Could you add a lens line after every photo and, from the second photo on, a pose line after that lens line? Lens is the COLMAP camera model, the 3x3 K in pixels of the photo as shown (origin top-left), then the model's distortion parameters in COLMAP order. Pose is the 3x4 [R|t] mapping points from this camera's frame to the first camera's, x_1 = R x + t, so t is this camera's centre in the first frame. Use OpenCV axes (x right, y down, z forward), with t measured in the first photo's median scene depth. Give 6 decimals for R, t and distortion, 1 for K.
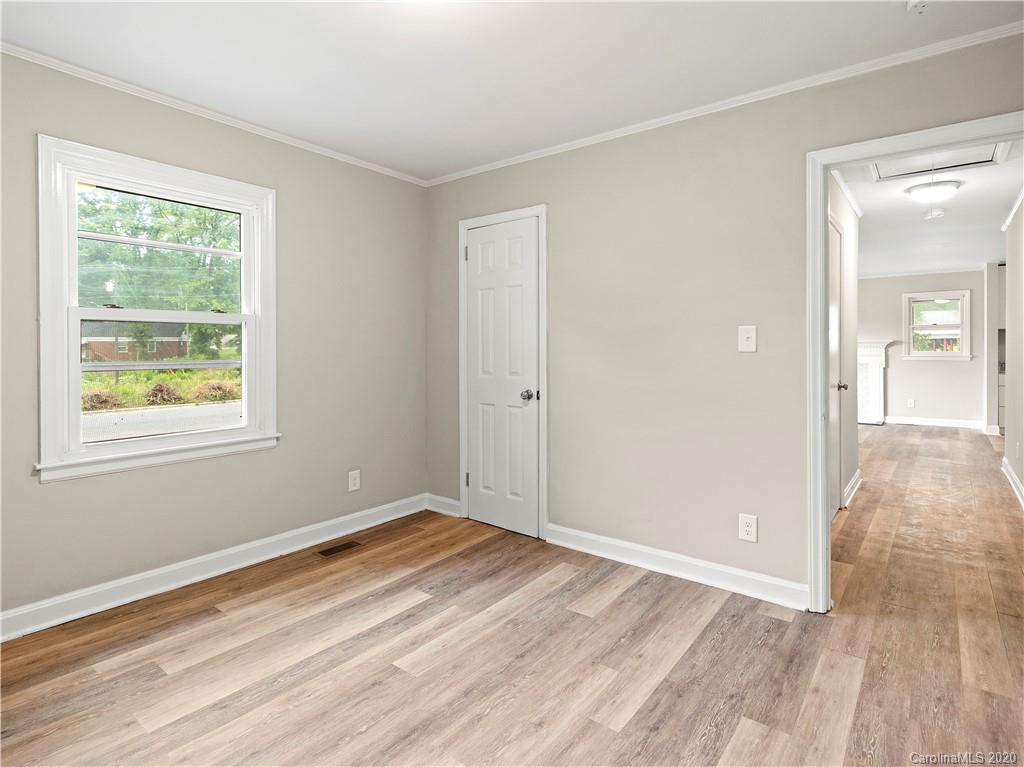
lens RADIAL K [[552.4, 0, 514.7], [0, 552.4, 357.8], [0, 0, 1]] dist [0.003371, 0.001115]
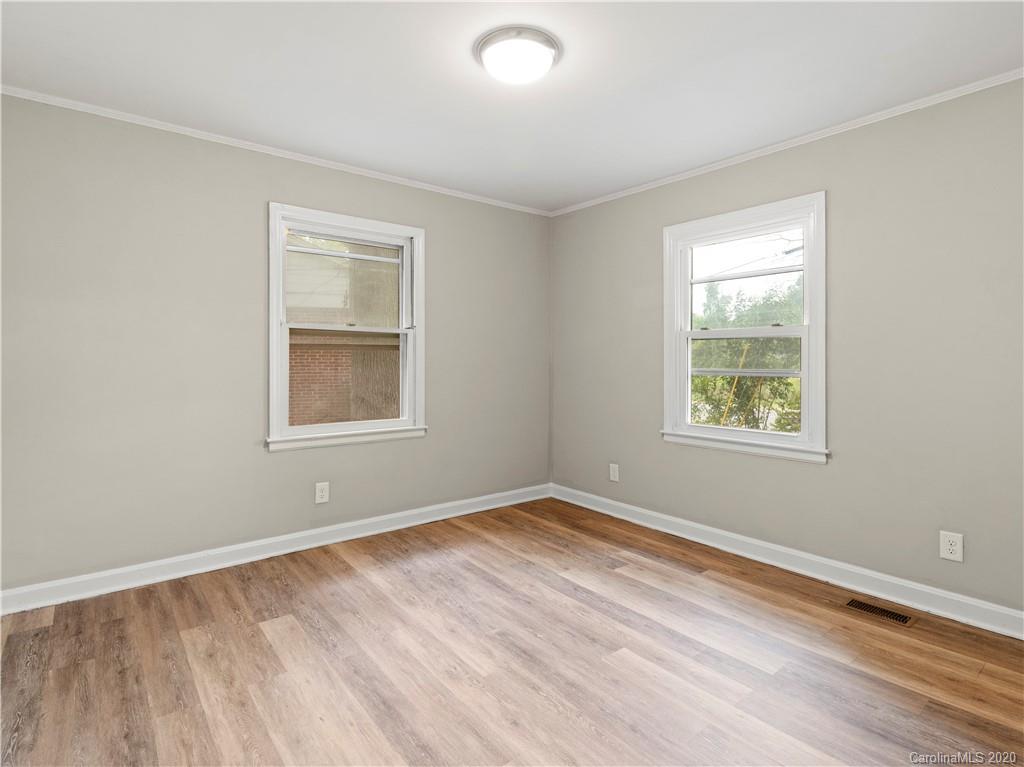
lens RADIAL K [[539.7, 0, 516.6], [0, 539.7, 370.5], [0, 0, 1]] dist [0.001344, 0.000750]
pose [[-0.237906, 0.021598, -0.971048, 0.759748], [-0.016383, 0.999521, 0.026245, -0.017108], [0.971150, 0.022153, -0.237439, 0.922592]]
